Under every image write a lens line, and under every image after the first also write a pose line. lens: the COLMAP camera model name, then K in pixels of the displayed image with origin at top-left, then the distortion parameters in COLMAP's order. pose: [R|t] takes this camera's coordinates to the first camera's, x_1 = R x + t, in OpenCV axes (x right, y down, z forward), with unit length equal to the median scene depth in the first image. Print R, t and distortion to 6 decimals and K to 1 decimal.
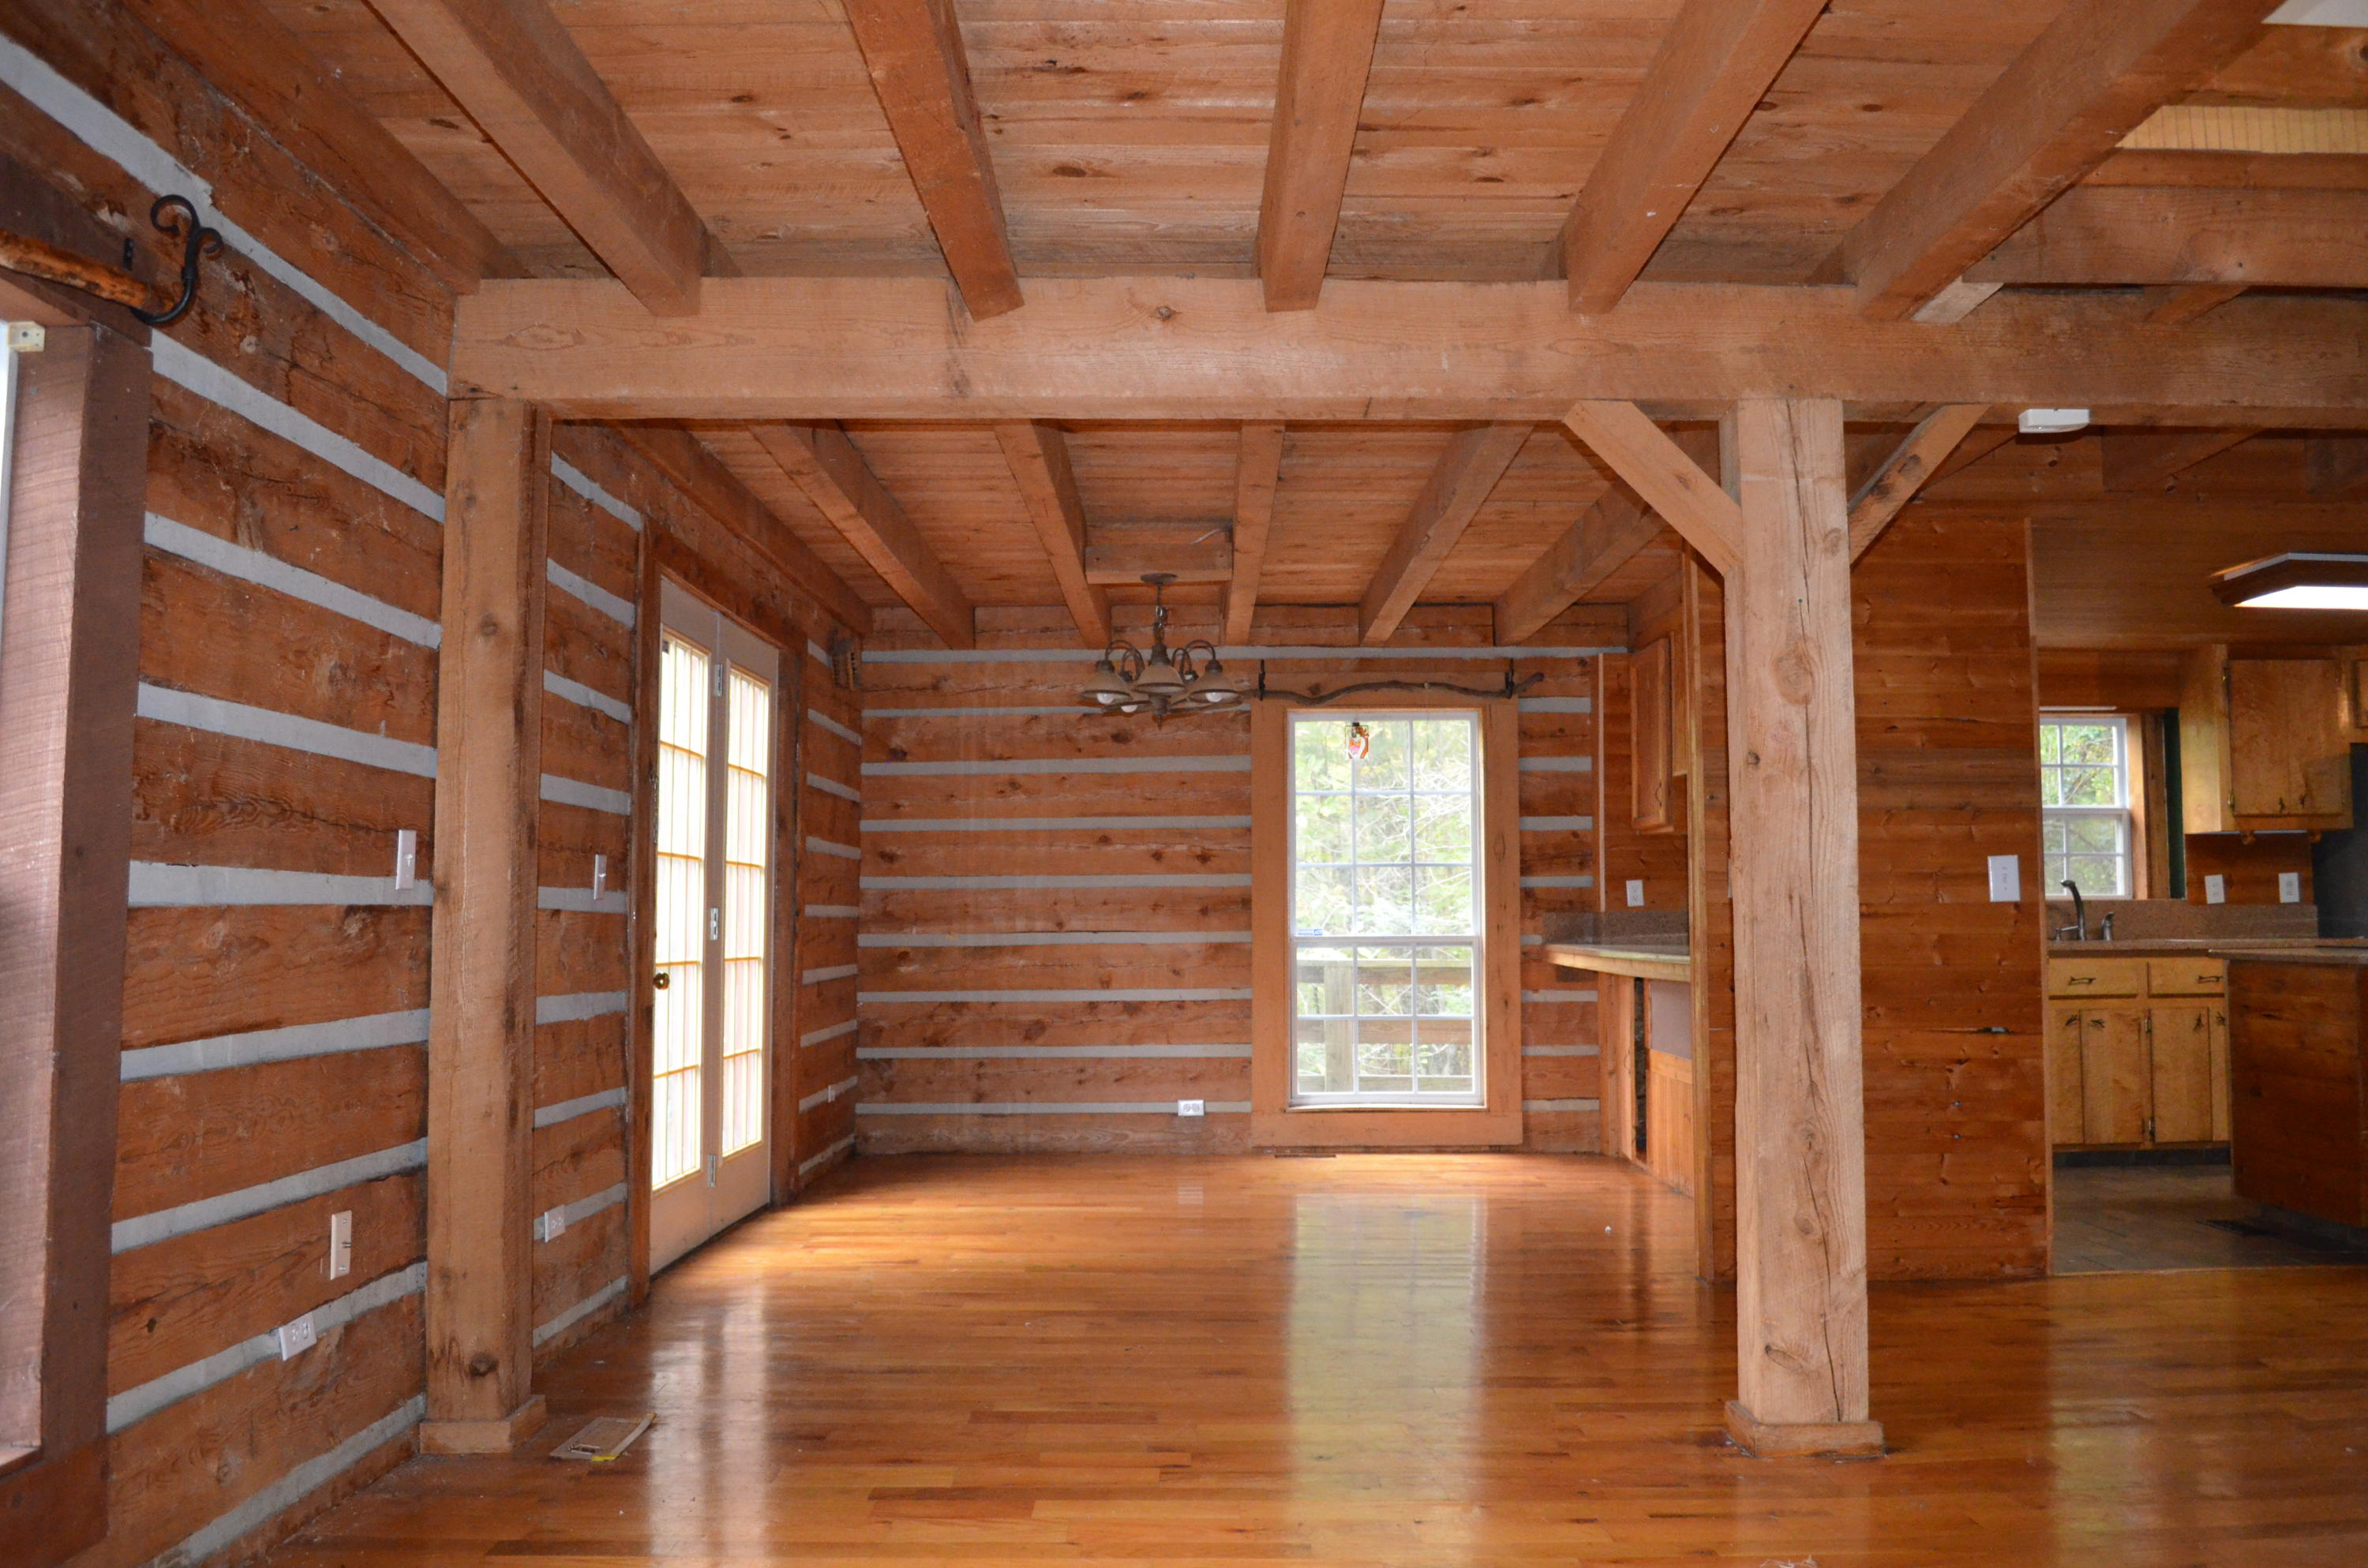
lens RADIAL K [[1865.0, 0, 1183.3], [0, 1865.0, 781.2], [0, 0, 1]] dist [-0.077084, 0.003168]
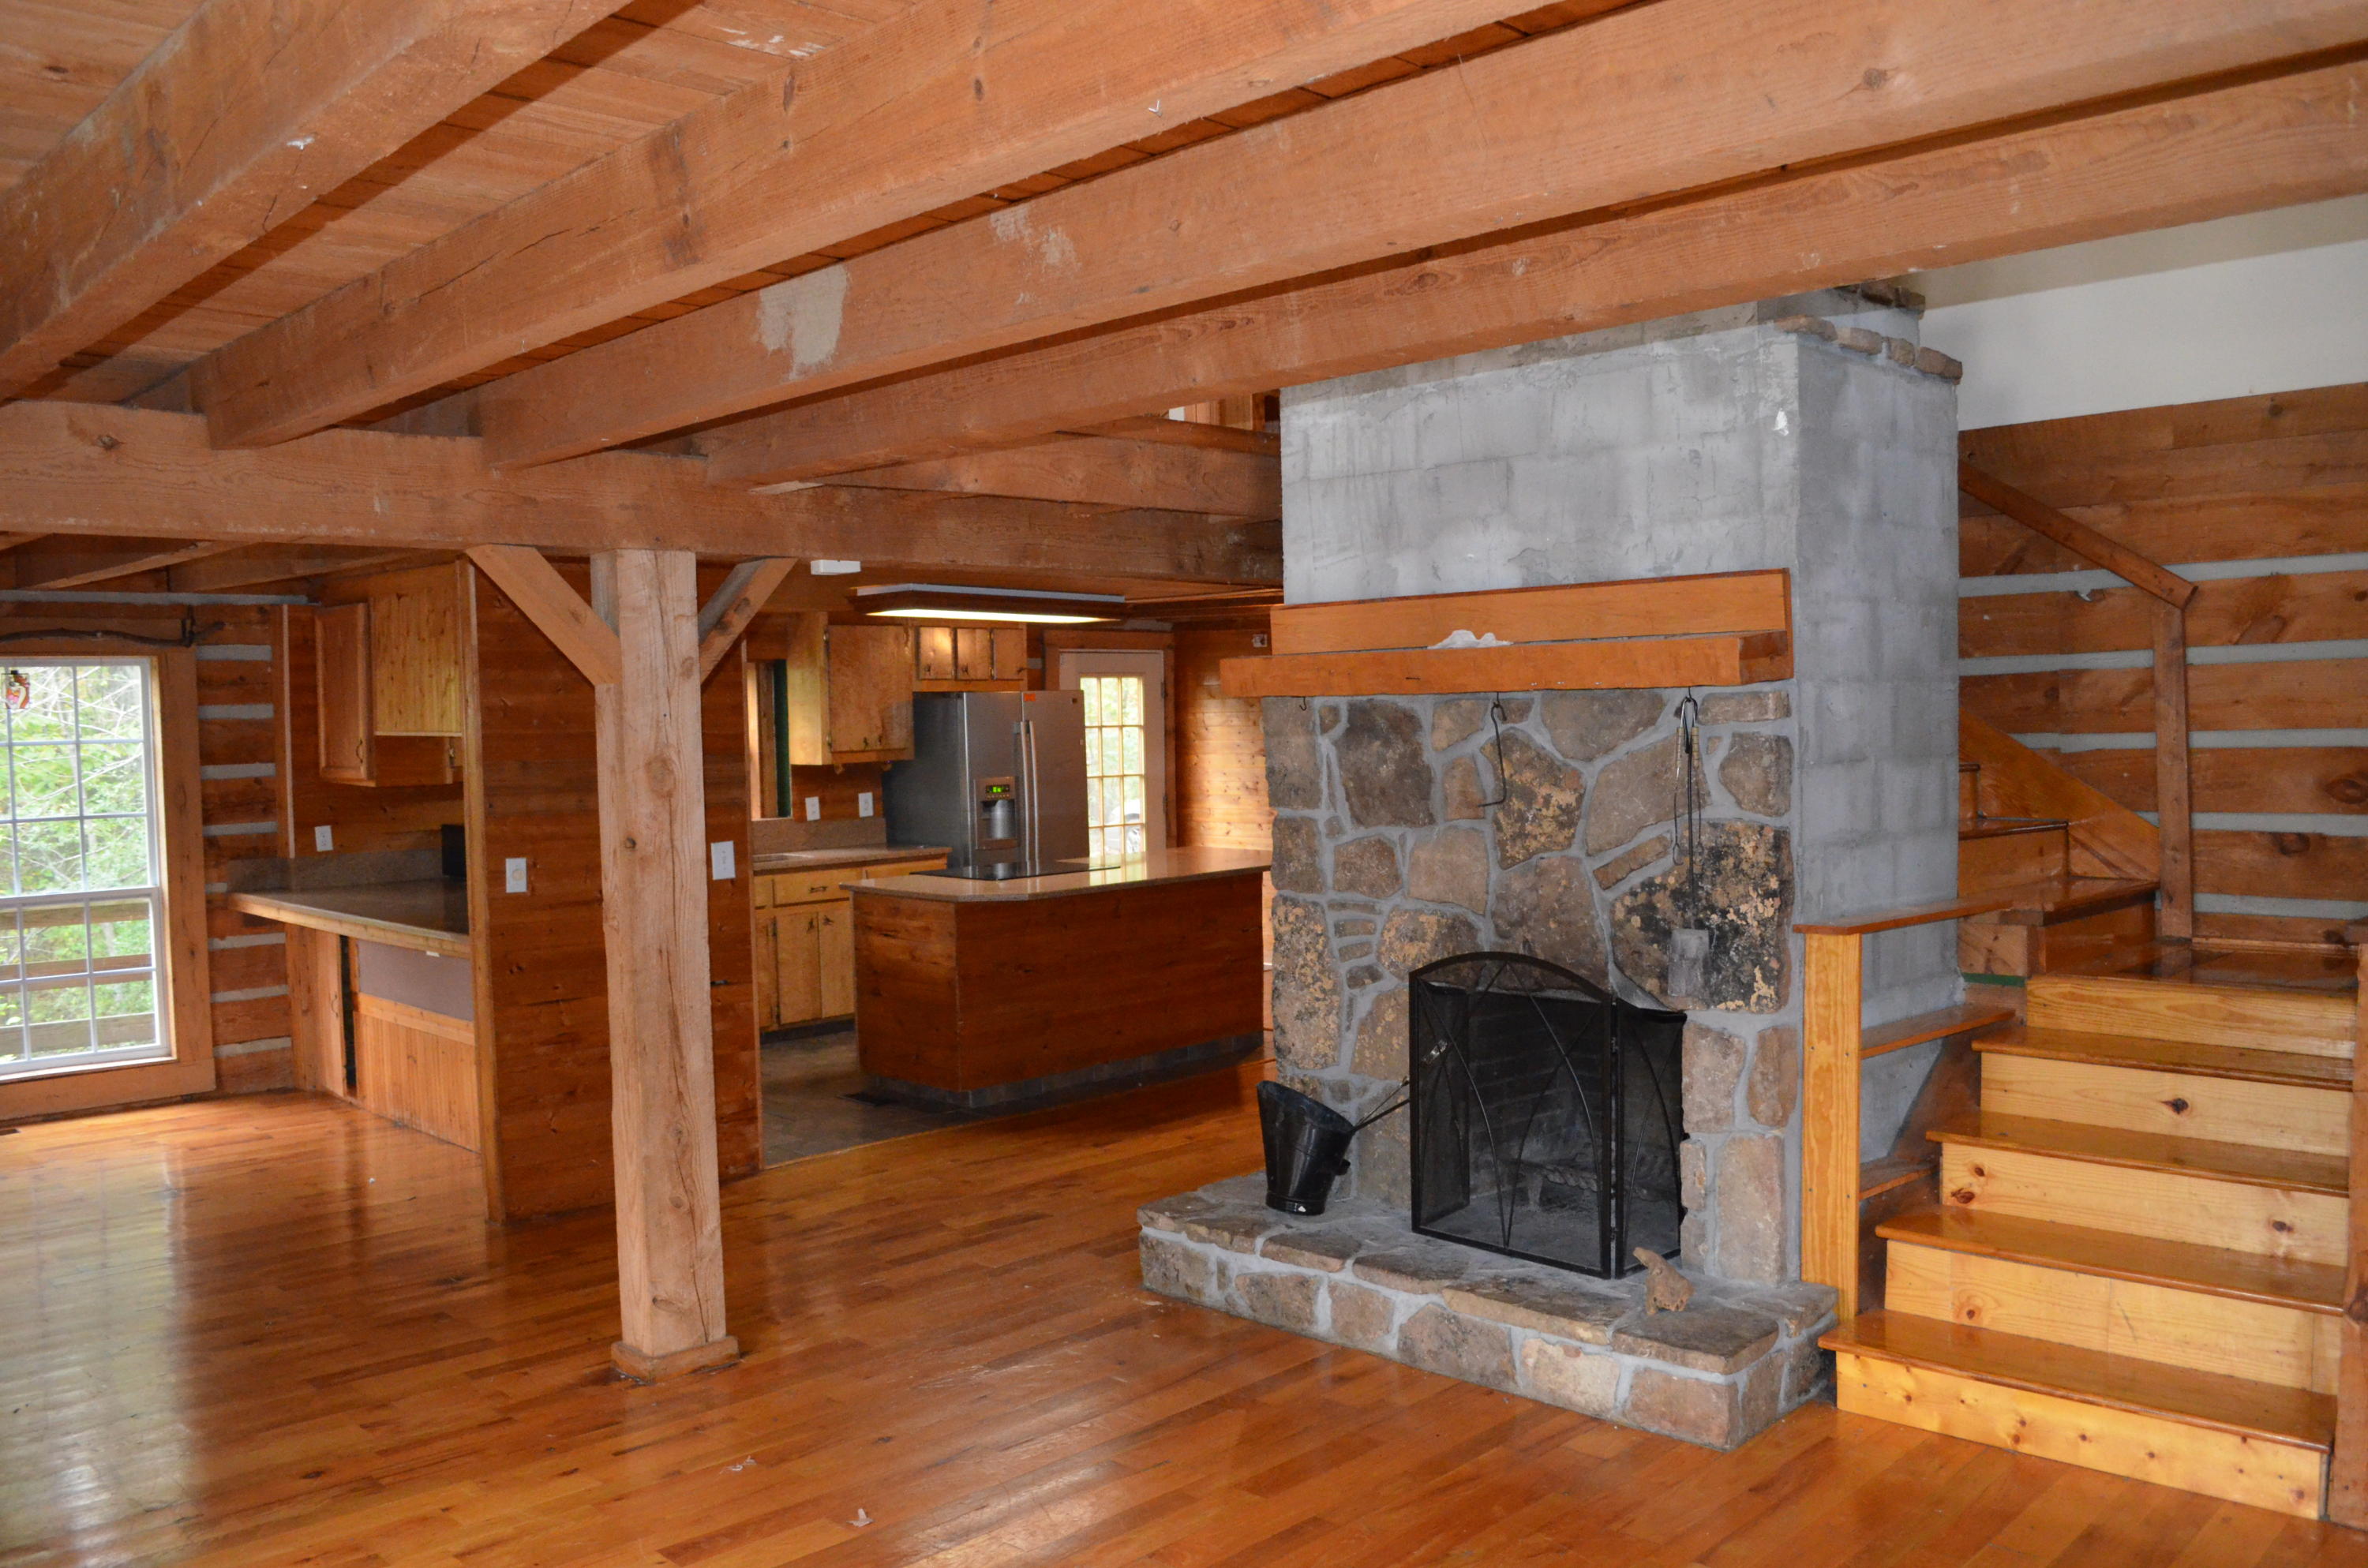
lens RADIAL K [[1865.0, 0, 1190.3], [0, 1865.0, 782.6], [0, 0, 1]] dist [-0.077084, 0.003168]
pose [[0.711226, -0.040674, 0.701786, -0.135702], [-0.030433, 0.995607, 0.088546, -0.079264], [-0.702305, -0.084333, 0.706863, -0.066511]]
